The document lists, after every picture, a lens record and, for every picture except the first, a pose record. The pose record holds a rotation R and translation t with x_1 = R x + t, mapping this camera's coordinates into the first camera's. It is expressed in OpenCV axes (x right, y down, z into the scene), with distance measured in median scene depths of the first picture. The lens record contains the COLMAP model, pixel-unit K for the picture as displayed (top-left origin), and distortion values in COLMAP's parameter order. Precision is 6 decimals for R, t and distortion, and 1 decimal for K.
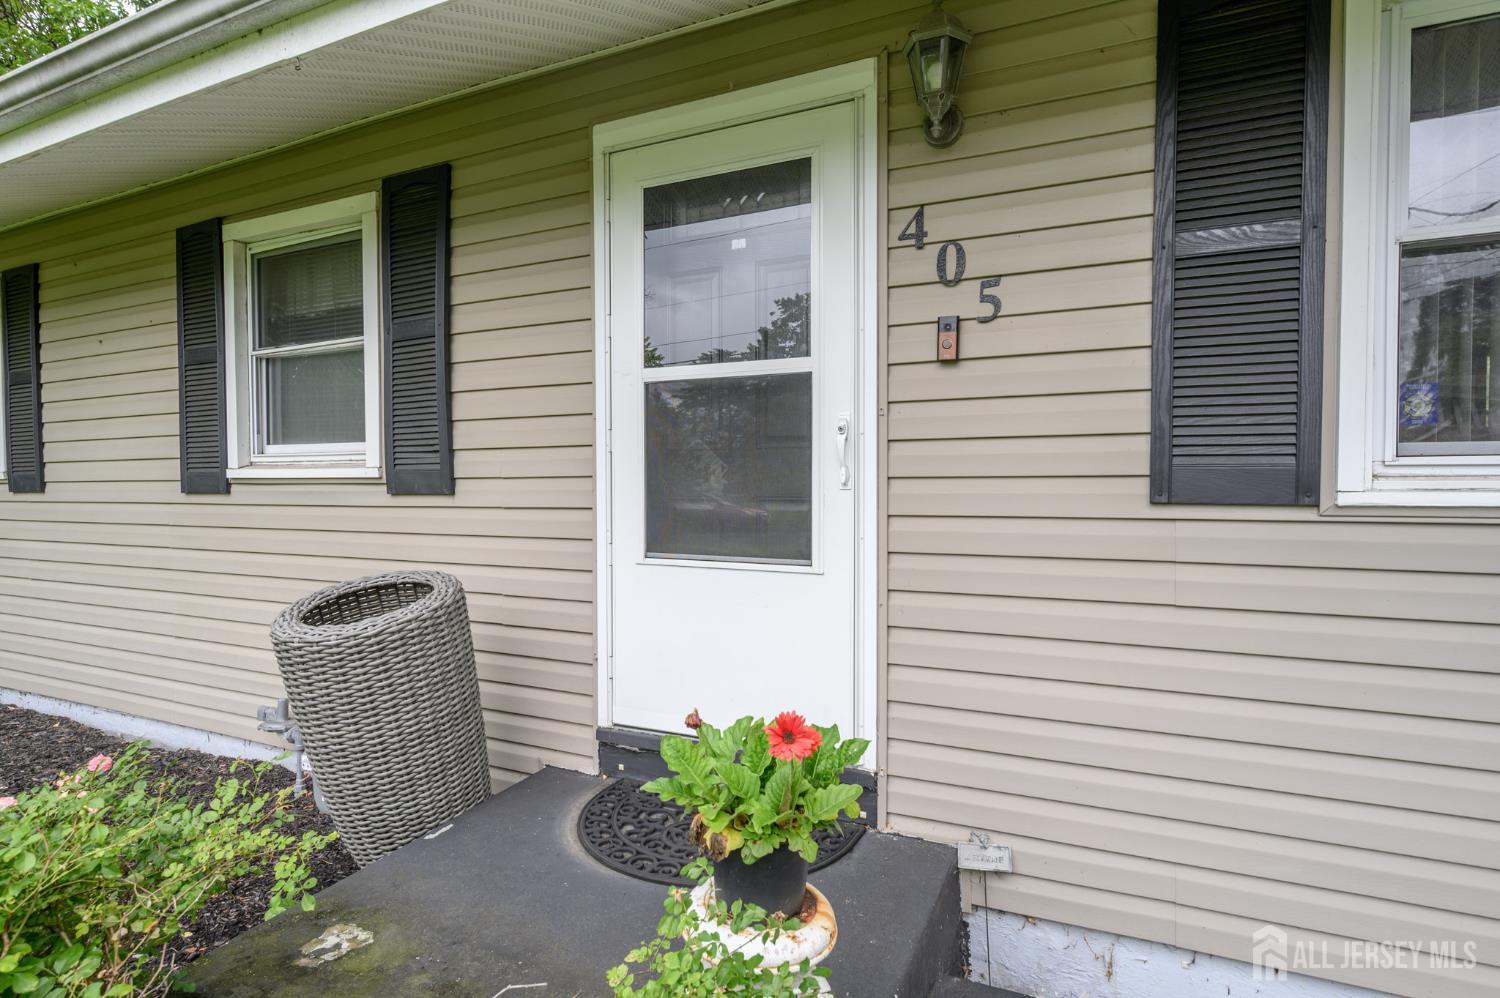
lens RADIAL K [[778.3, 0, 746.5], [0, 778.3, 502.5], [0, 0, 1]] dist [-0.004991, -0.000303]
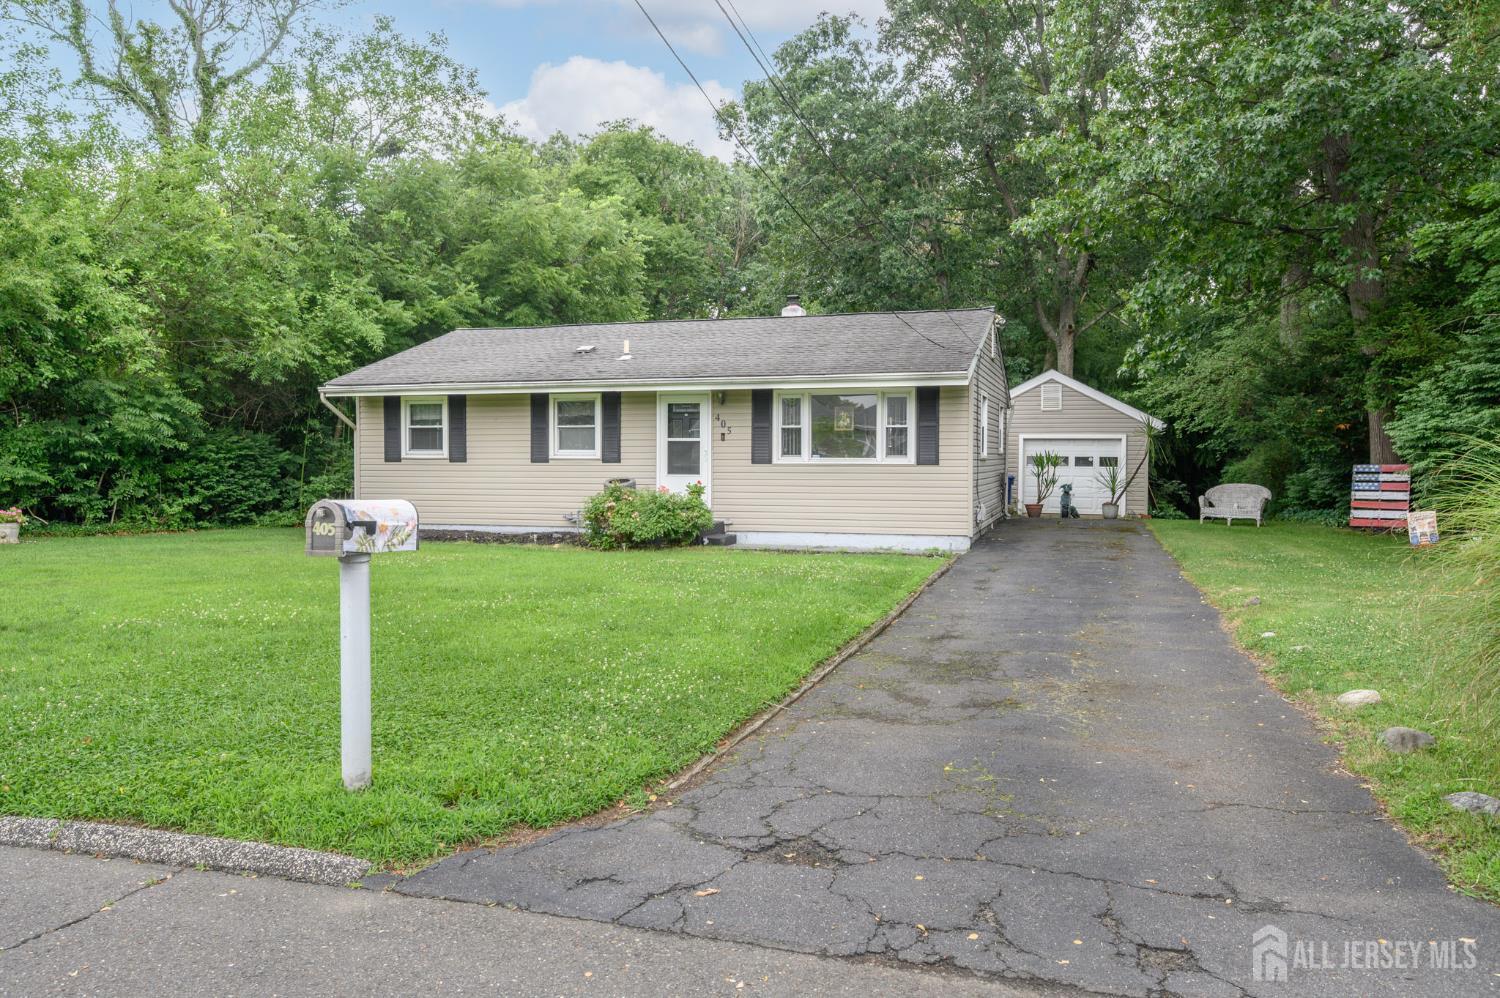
lens RADIAL K [[1040.1, 0, 749.1], [0, 1040.1, 495.8], [0, 0, 1]] dist [0.010369, 0.000236]
pose [[0.990717, 0.001180, 0.135937, -0.556991], [-0.002398, 0.999958, 0.008797, 0.156725], [-0.135921, -0.009041, 0.990678, -6.188253]]
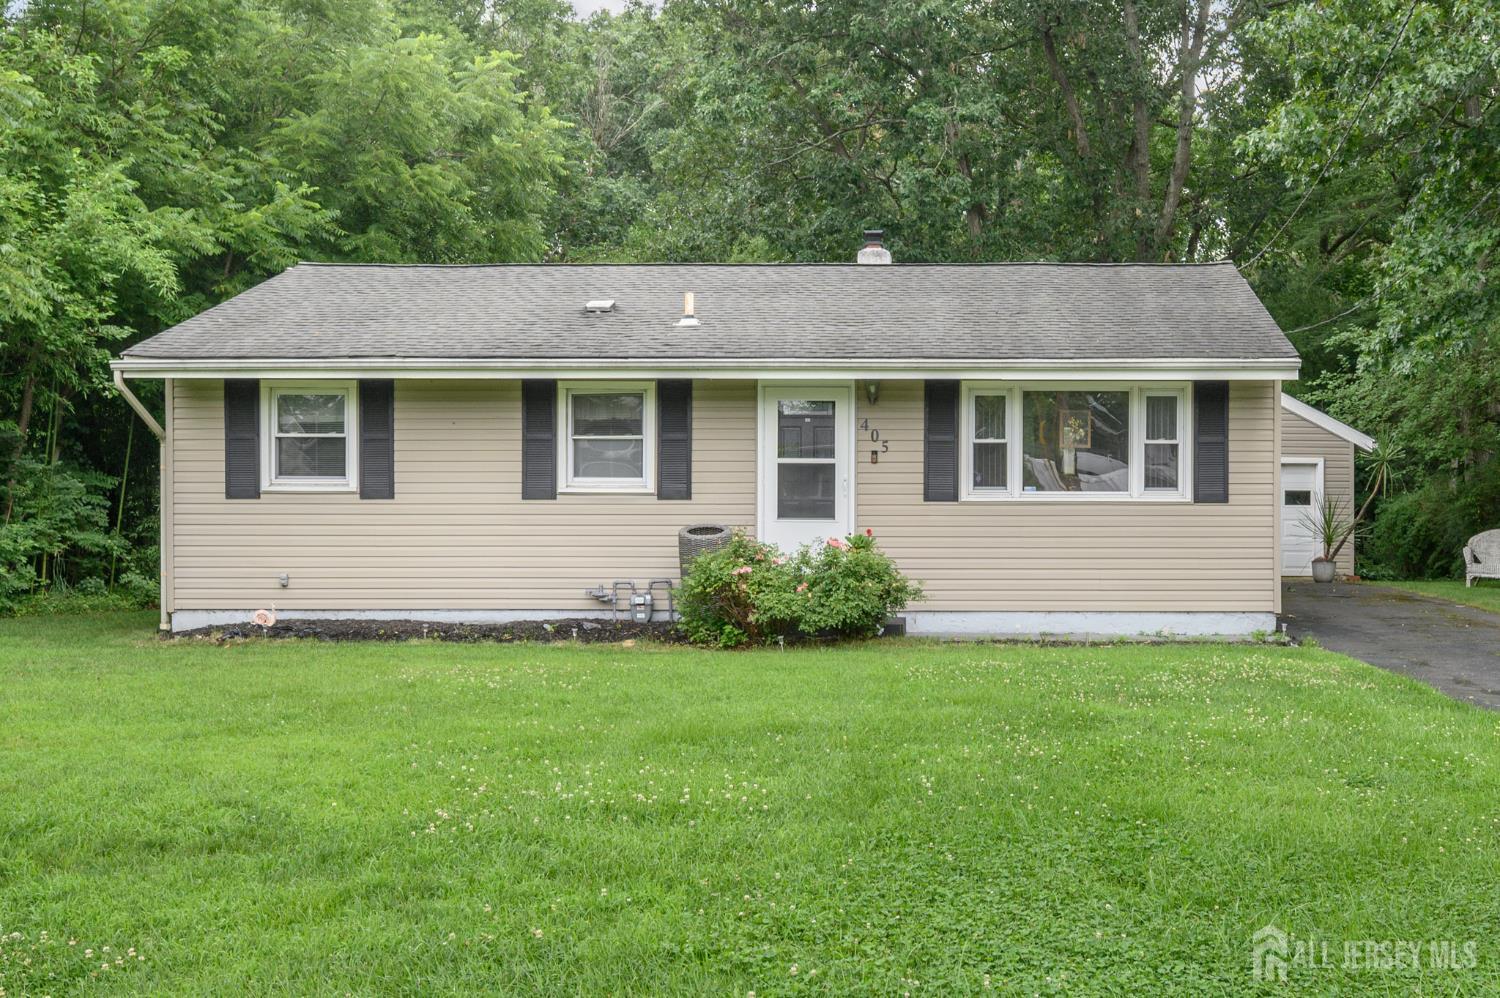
lens RADIAL K [[1624.3, 0, 751.0], [0, 1624.3, 499.1], [0, 0, 1]] dist [0.011943, 0.000000]
pose [[0.914933, 0.004794, 0.403578, -2.964000], [0.004465, 0.999748, -0.021999, 0.138228], [-0.403581, 0.021930, 0.914681, -5.082538]]
